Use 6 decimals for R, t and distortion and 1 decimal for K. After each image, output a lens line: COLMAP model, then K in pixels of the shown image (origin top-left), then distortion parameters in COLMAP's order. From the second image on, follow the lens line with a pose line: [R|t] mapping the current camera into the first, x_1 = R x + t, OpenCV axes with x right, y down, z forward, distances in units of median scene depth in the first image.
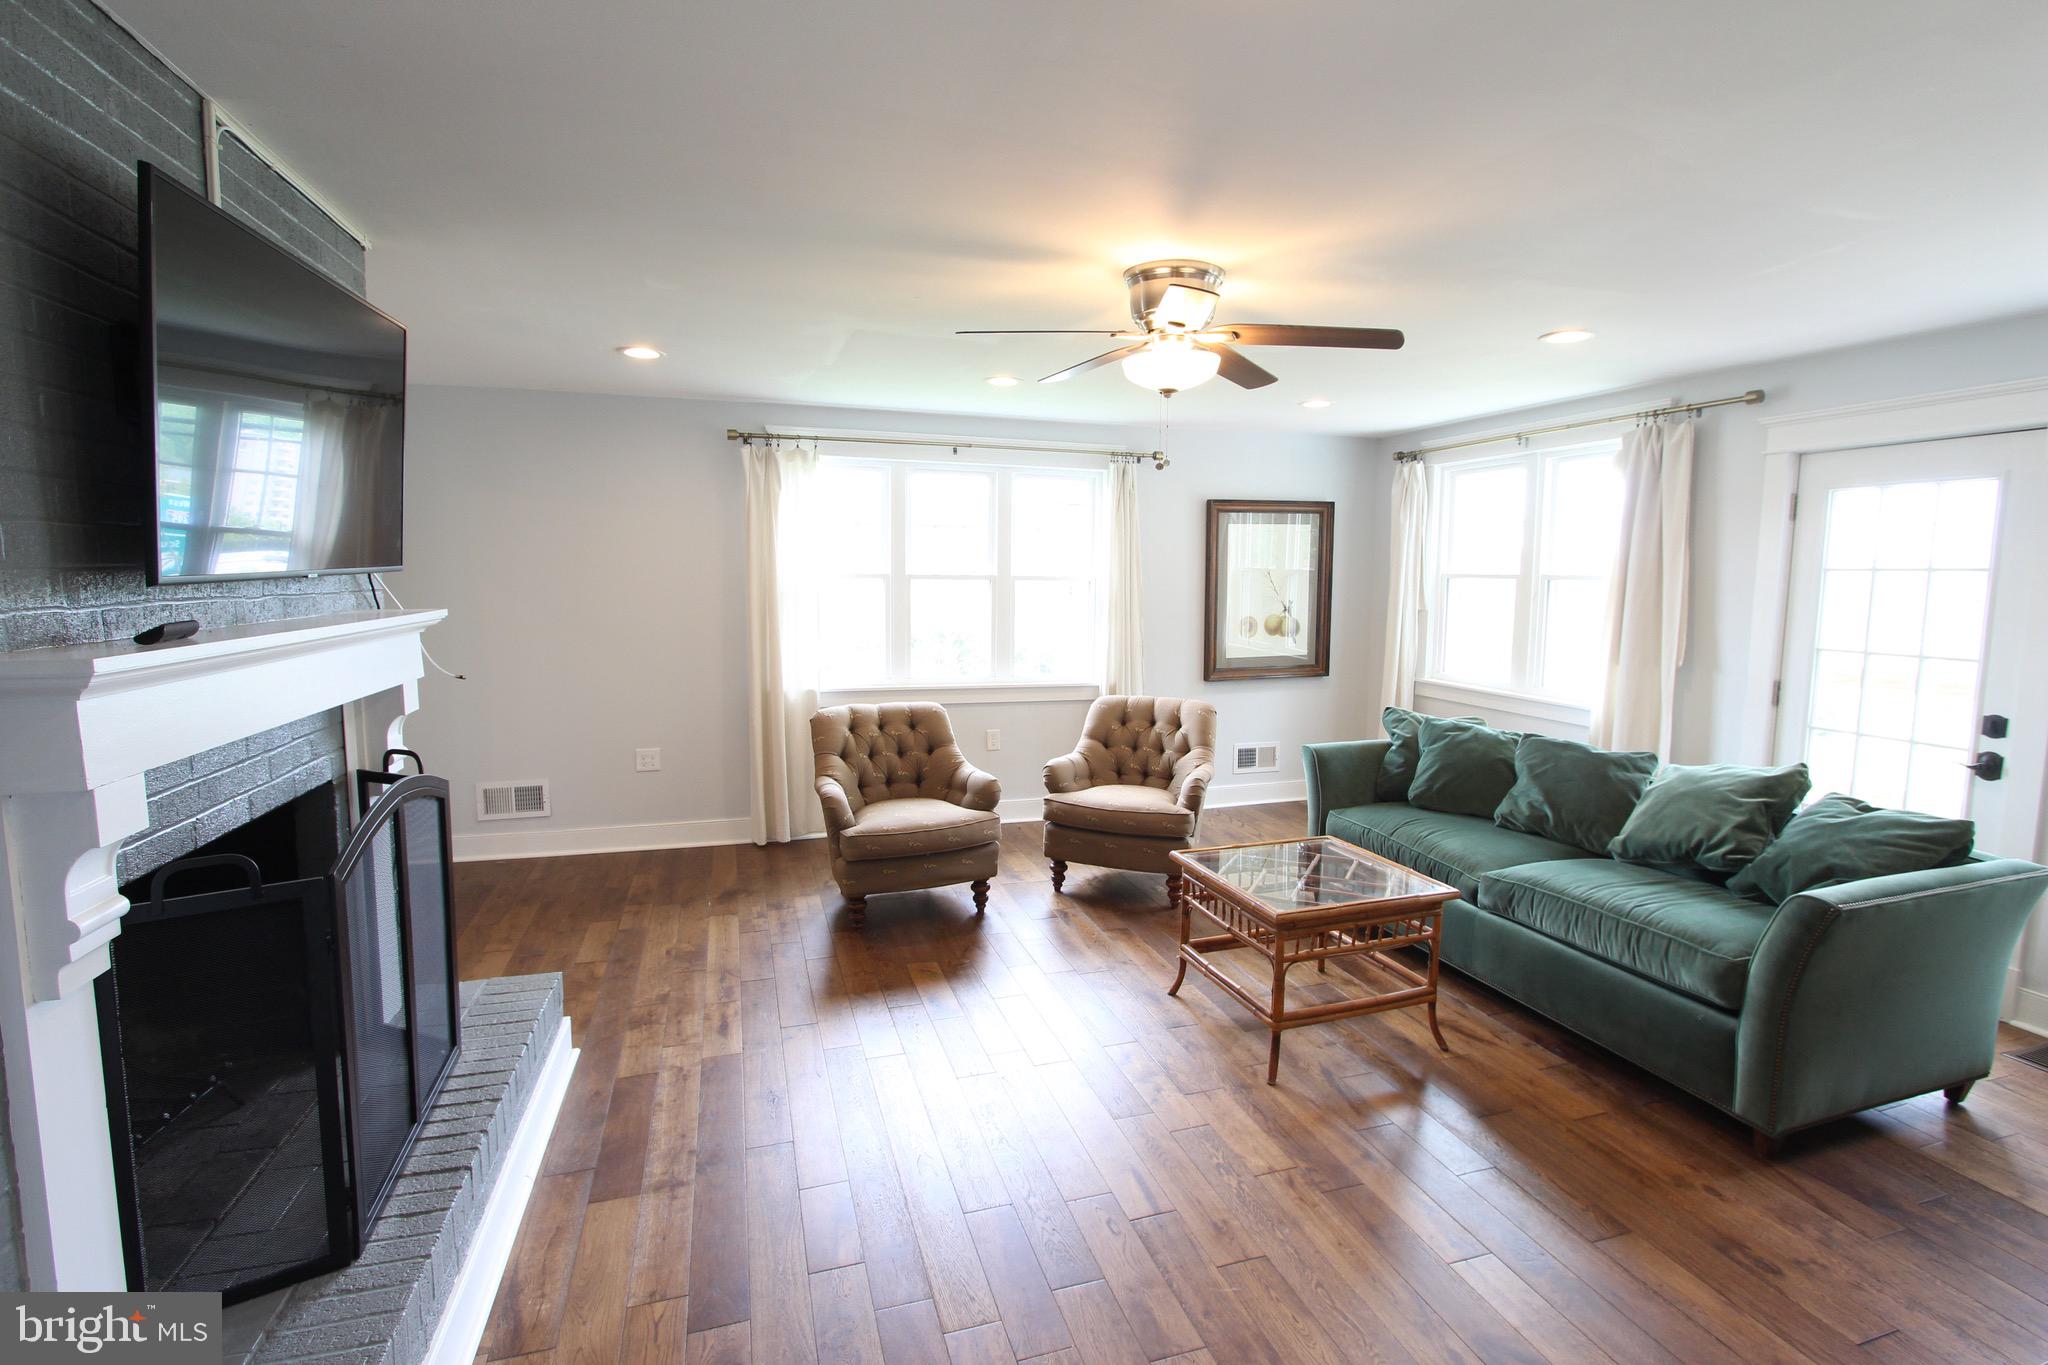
lens RADIAL K [[953.1, 0, 1030.9], [0, 953.1, 675.0], [0, 0, 1]] dist [-0.020301, 0.004792]
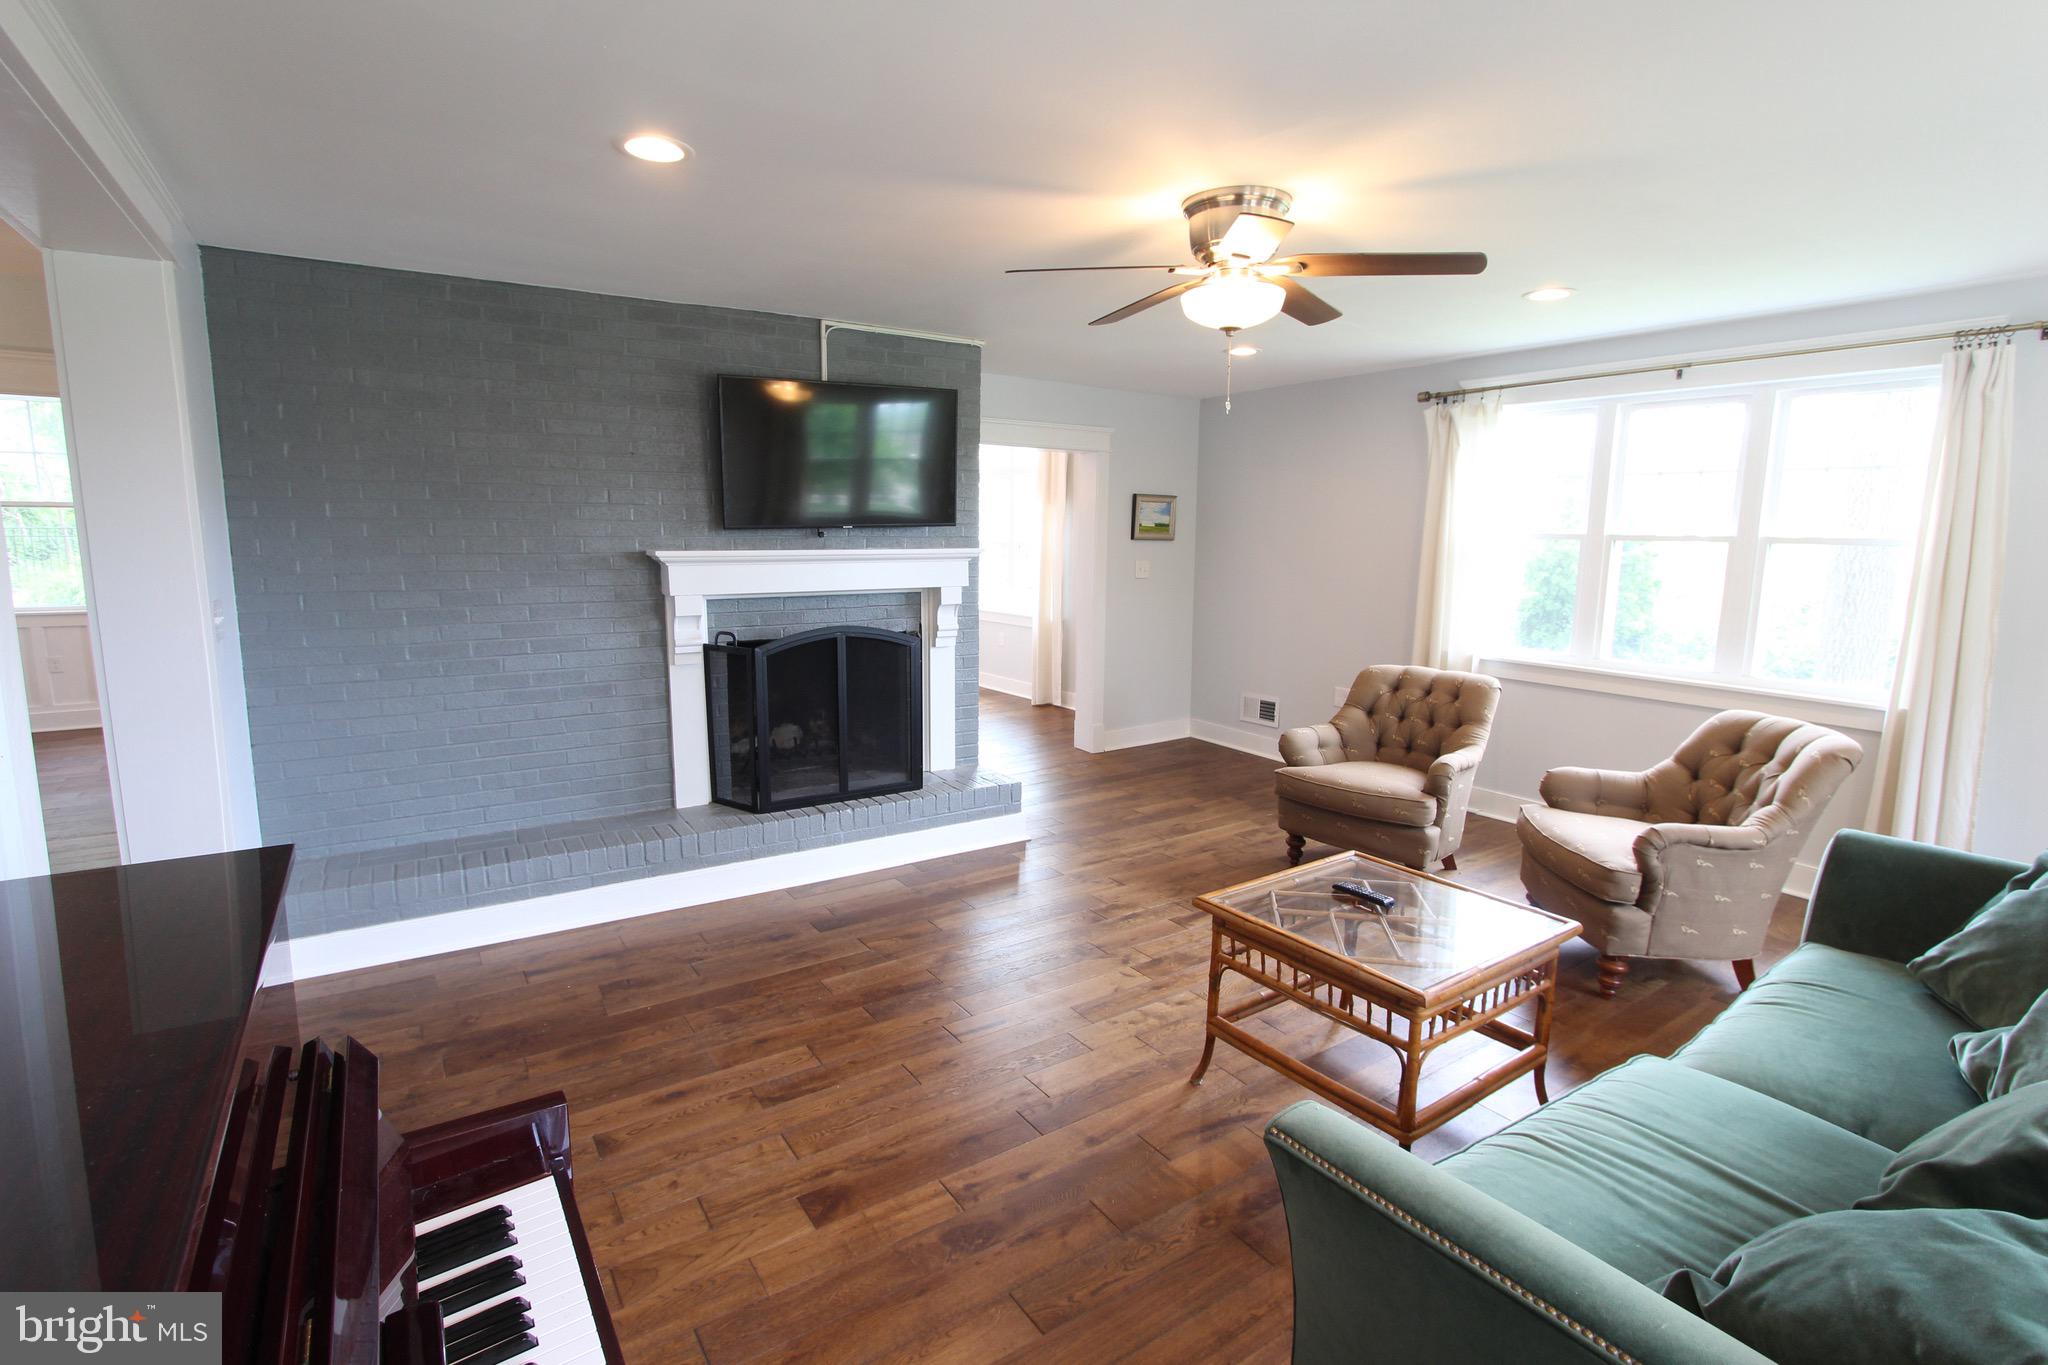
lens RADIAL K [[953.1, 0, 1030.9], [0, 953.1, 675.0], [0, 0, 1]] dist [-0.020301, 0.004792]
pose [[0.283628, 0.135891, -0.949257, 0.895911], [-0.111413, 0.987874, 0.108130, -0.030556], [0.952440, 0.075091, 0.295329, 0.488215]]
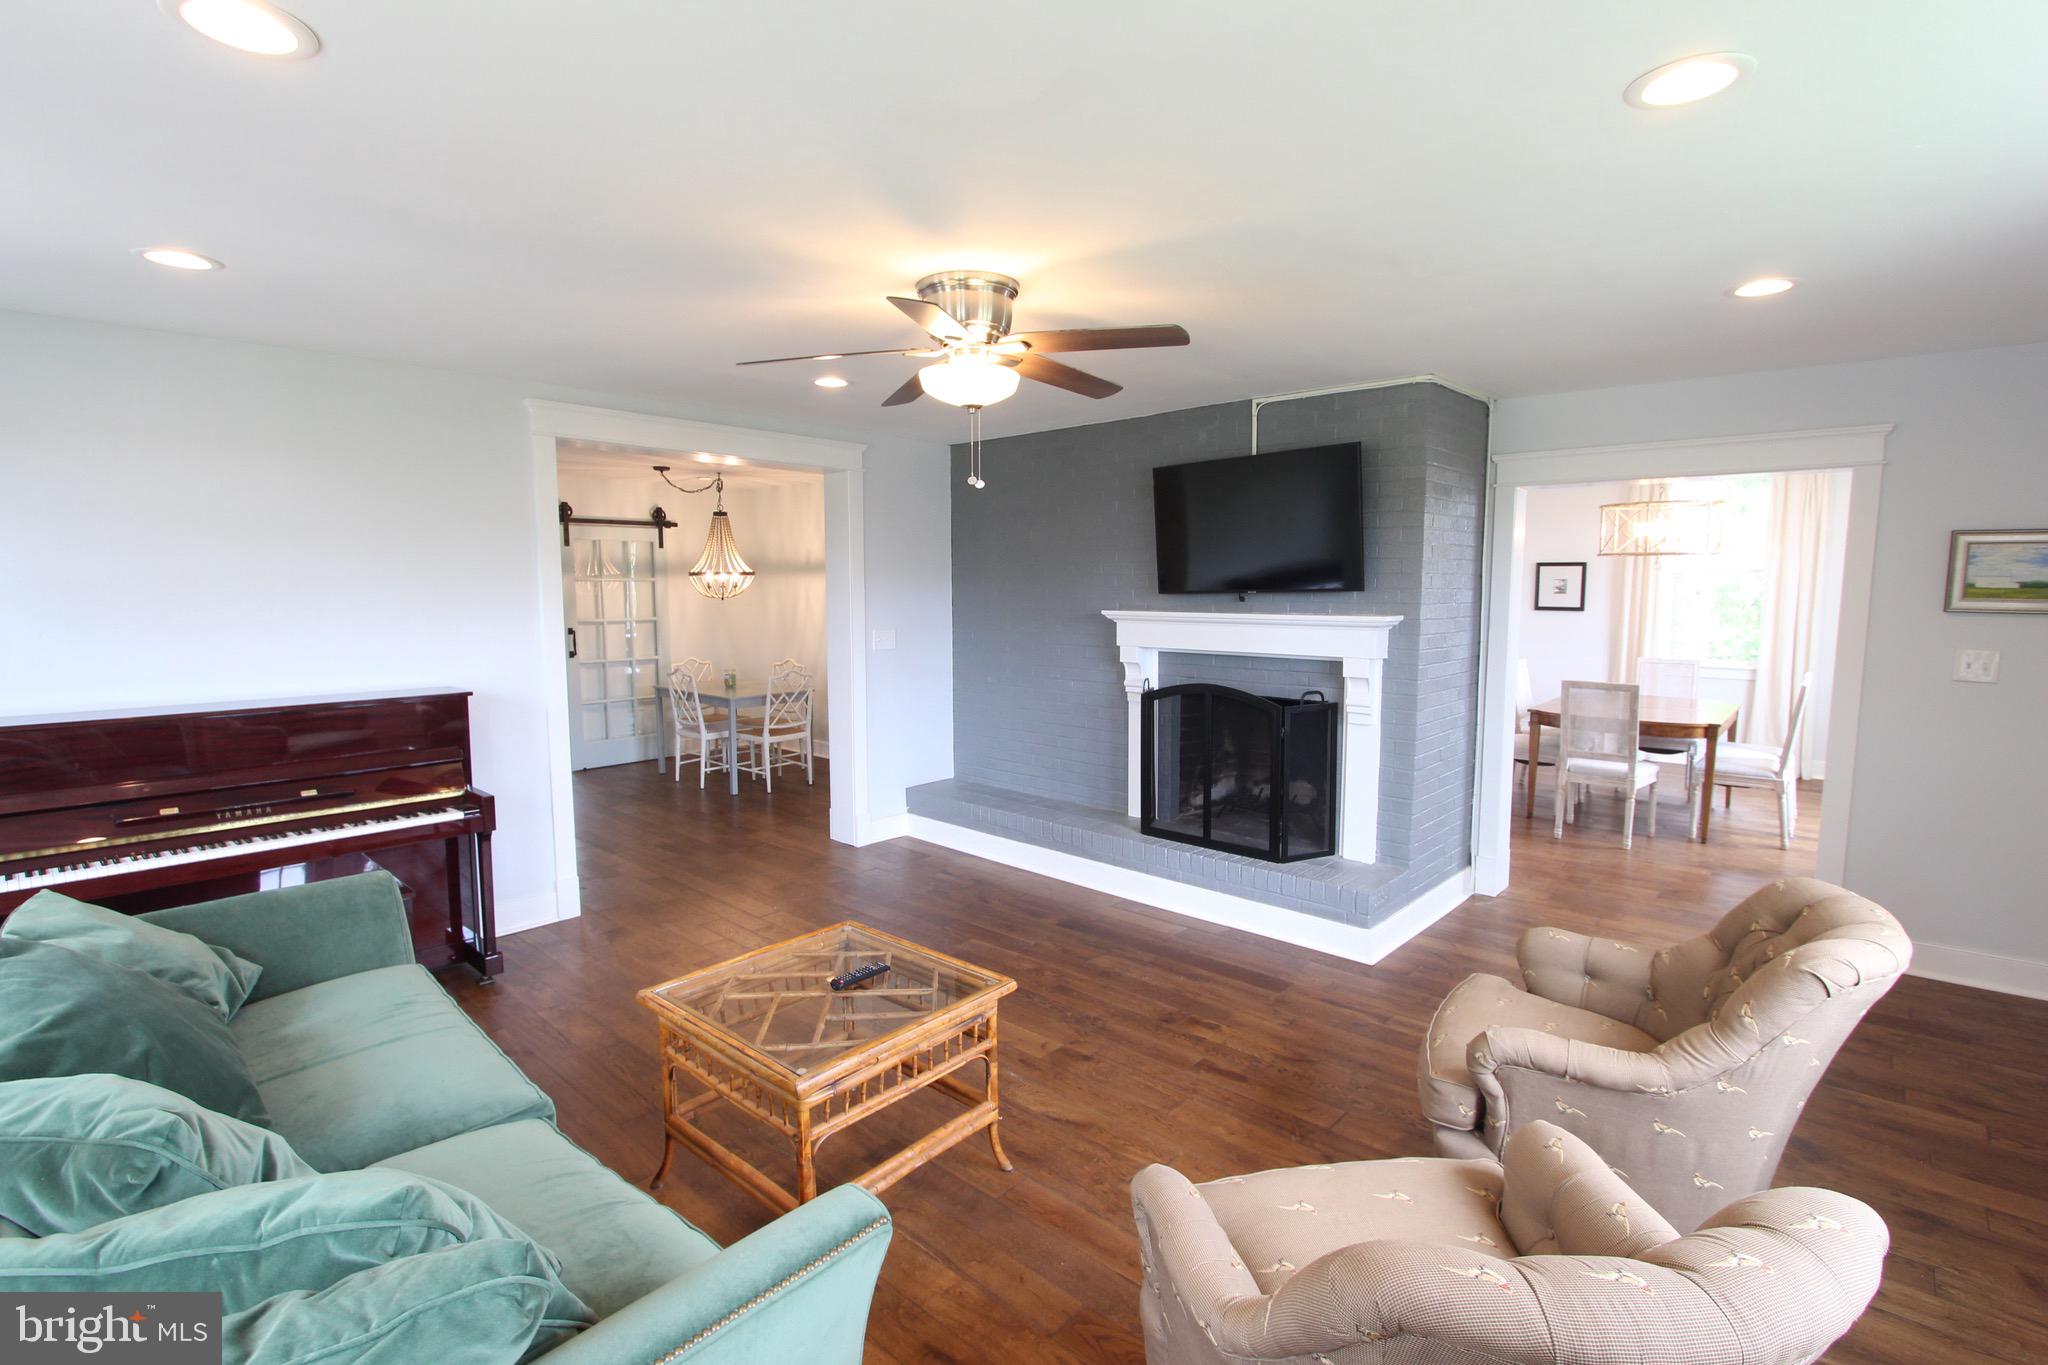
lens RADIAL K [[953.1, 0, 1030.9], [0, 953.1, 675.0], [0, 0, 1]] dist [-0.020301, 0.004792]
pose [[-0.858465, 0.043766, -0.511002, 0.520033], [-0.061958, 0.980205, 0.188039, -0.186008], [0.509116, 0.193086, -0.838760, 1.651019]]
